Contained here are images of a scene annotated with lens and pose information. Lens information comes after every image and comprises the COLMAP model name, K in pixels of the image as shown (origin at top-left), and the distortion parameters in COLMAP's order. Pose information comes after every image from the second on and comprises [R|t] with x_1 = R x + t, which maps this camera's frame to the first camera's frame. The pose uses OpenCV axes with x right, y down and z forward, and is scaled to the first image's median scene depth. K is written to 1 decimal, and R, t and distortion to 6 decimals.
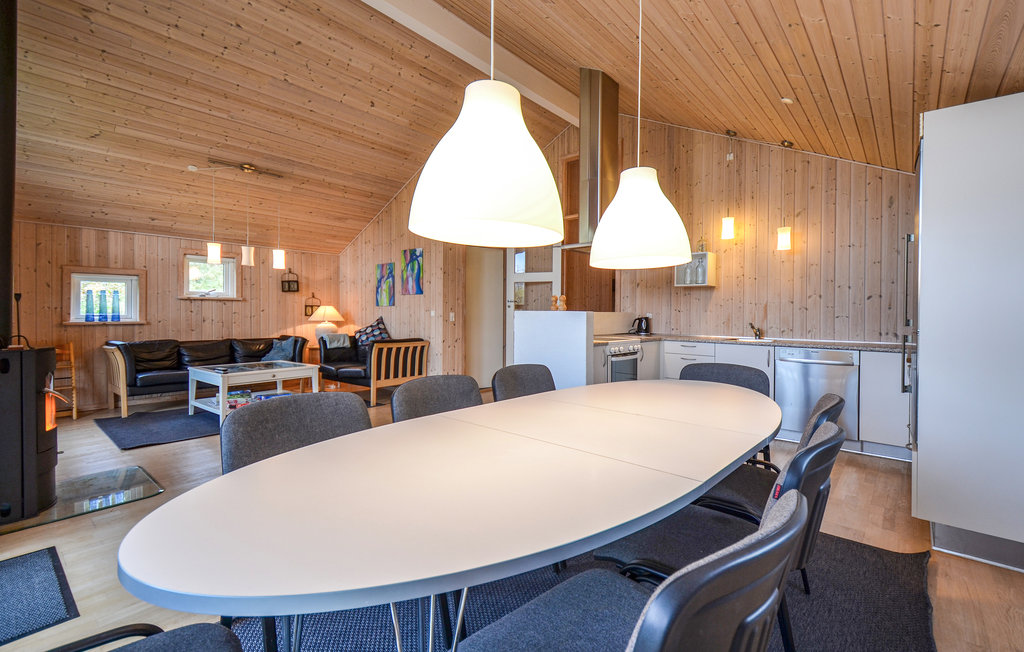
lens RADIAL K [[451.7, 0, 538.0], [0, 451.7, 317.0], [0, 0, 1]] dist [0.054883, -0.027732]
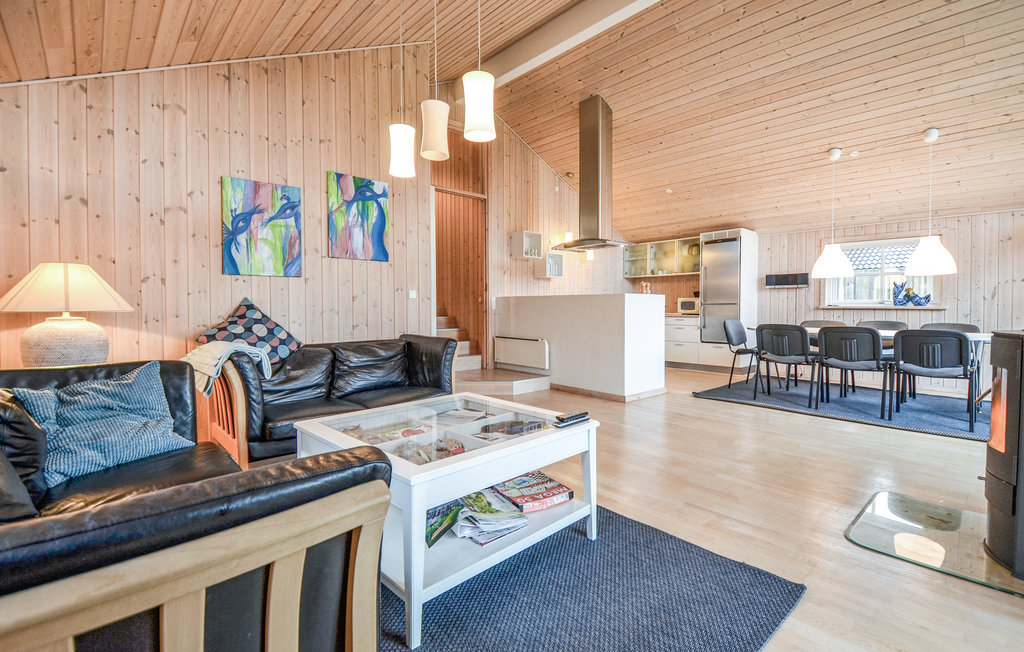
lens RADIAL K [[469.6, 0, 531.3], [0, 469.6, 313.6], [0, 0, 1]] dist [0.002207, -0.001035]
pose [[0.112217, -0.023152, 0.993414, -0.934360], [0.008173, 0.999716, 0.022376, 0.005989], [-0.993650, 0.005609, 0.112374, 0.820945]]
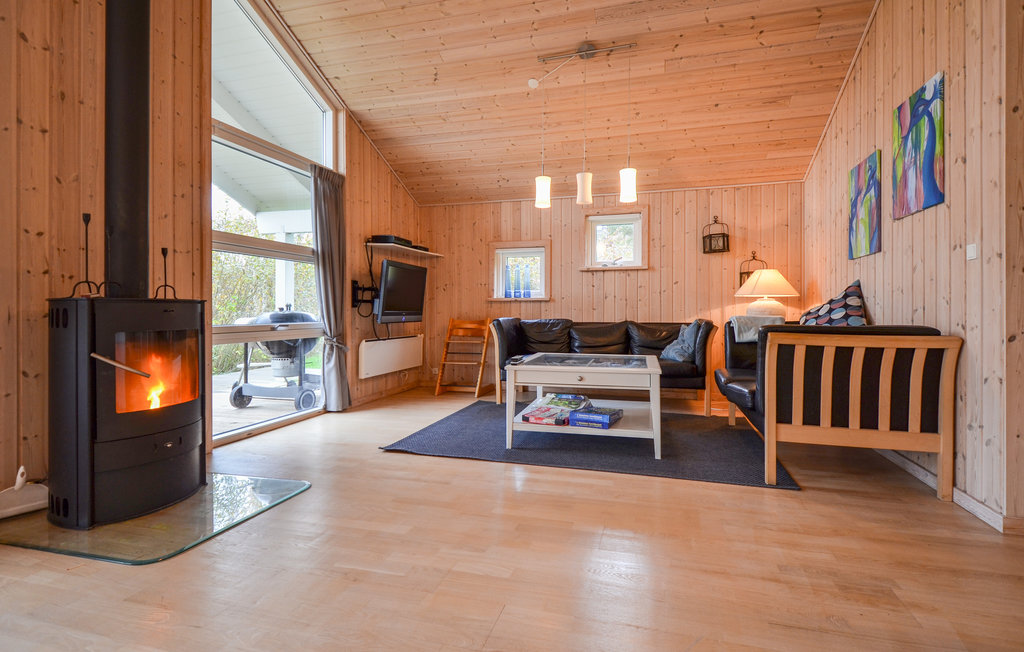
lens RADIAL K [[469.6, 0, 531.3], [0, 469.6, 313.6], [0, 0, 1]] dist [0.002207, -0.001035]
pose [[0.408153, -0.000664, -0.912913, -0.057532], [-0.004778, 0.999984, -0.002863, 0.042290], [0.912901, 0.005530, 0.408143, 0.618259]]
